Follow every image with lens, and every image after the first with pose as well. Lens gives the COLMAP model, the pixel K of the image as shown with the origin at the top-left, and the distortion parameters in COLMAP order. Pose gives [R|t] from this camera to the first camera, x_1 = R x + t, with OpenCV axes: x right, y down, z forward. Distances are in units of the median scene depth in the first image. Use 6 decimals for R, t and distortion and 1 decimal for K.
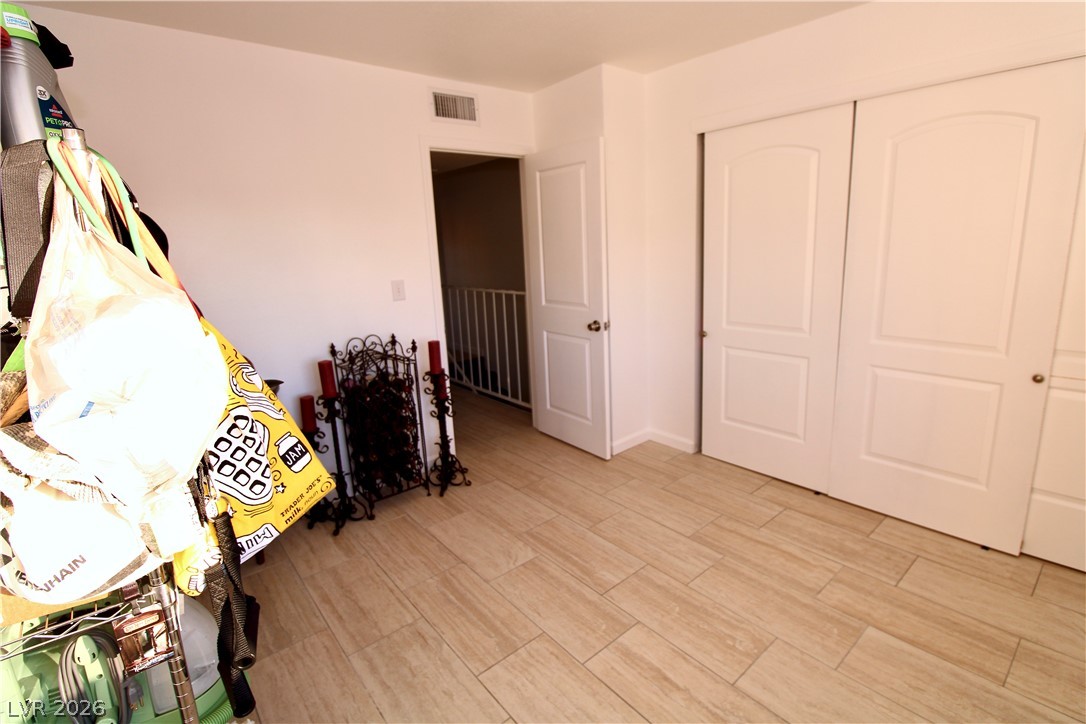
lens RADIAL K [[516.3, 0, 570.3], [0, 516.3, 356.8], [0, 0, 1]] dist [0.001233, -0.013100]
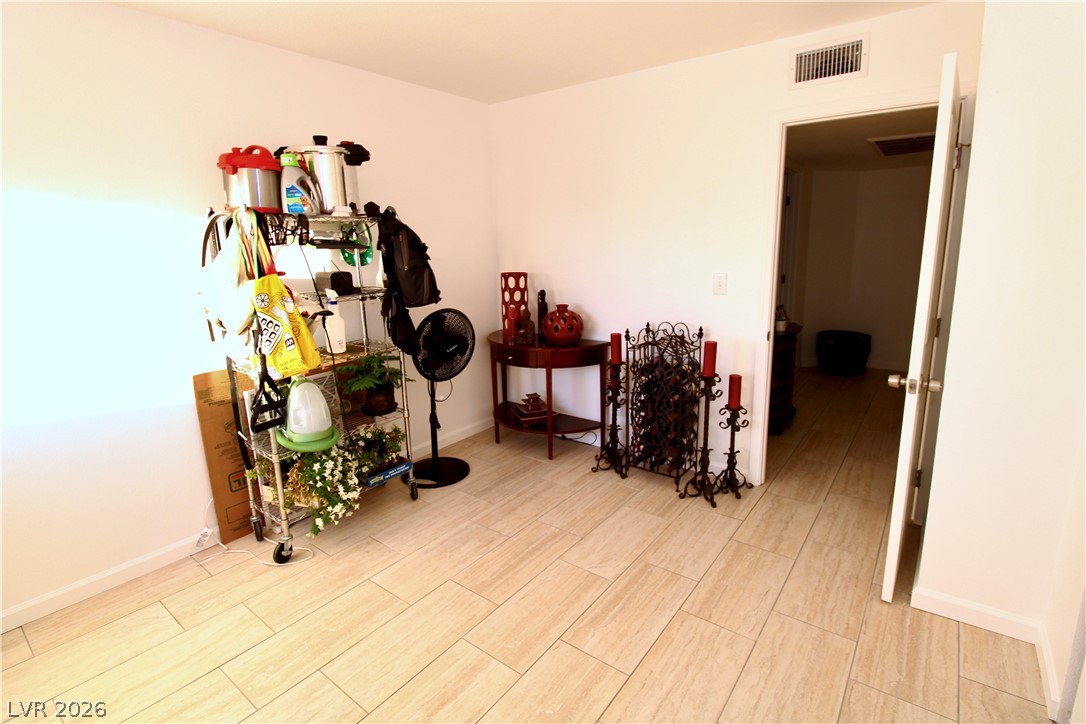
lens RADIAL K [[516.3, 0, 553.0], [0, 516.3, 357.2], [0, 0, 1]] dist [0.001233, -0.013100]
pose [[0.202182, 0.246450, -0.947832, 0.755591], [-0.202947, 0.957354, 0.205635, -0.182578], [0.958089, 0.150784, 0.243576, 0.666737]]
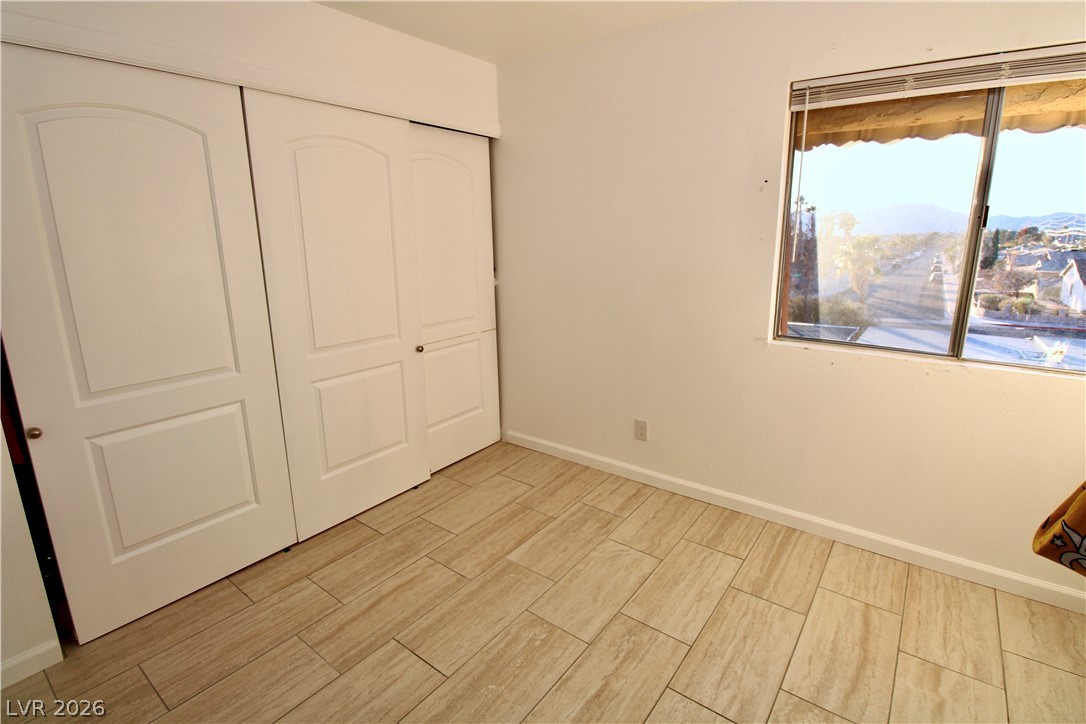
lens RADIAL K [[516.3, 0, 552.0], [0, 516.3, 351.9], [0, 0, 1]] dist [0.001233, -0.013100]
pose [[-0.202840, -0.176416, 0.963189, -0.468393], [0.233076, 0.946668, 0.222474, -0.164382], [-0.951069, 0.269623, -0.150903, 0.811976]]
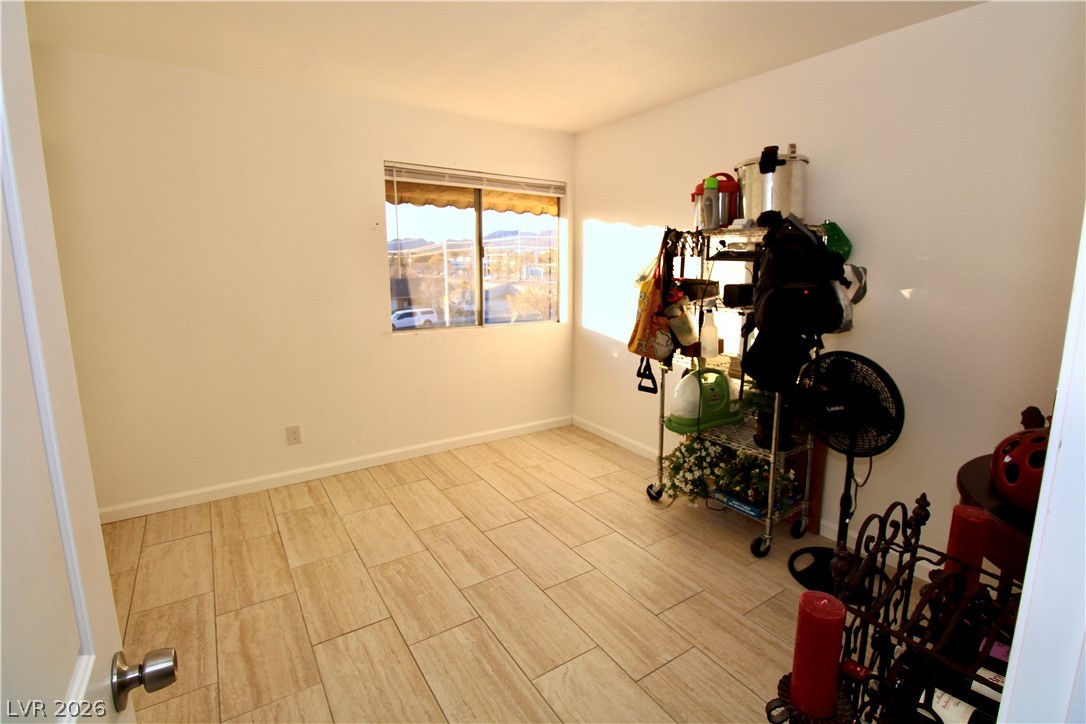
lens RADIAL K [[516.3, 0, 564.2], [0, 516.3, 354.7], [0, 0, 1]] dist [0.001233, -0.013100]
pose [[-0.992158, 0.013388, 0.124269, -0.219291], [0.060847, 0.920210, 0.386666, -0.355184], [-0.109177, 0.391195, -0.913809, 1.615045]]
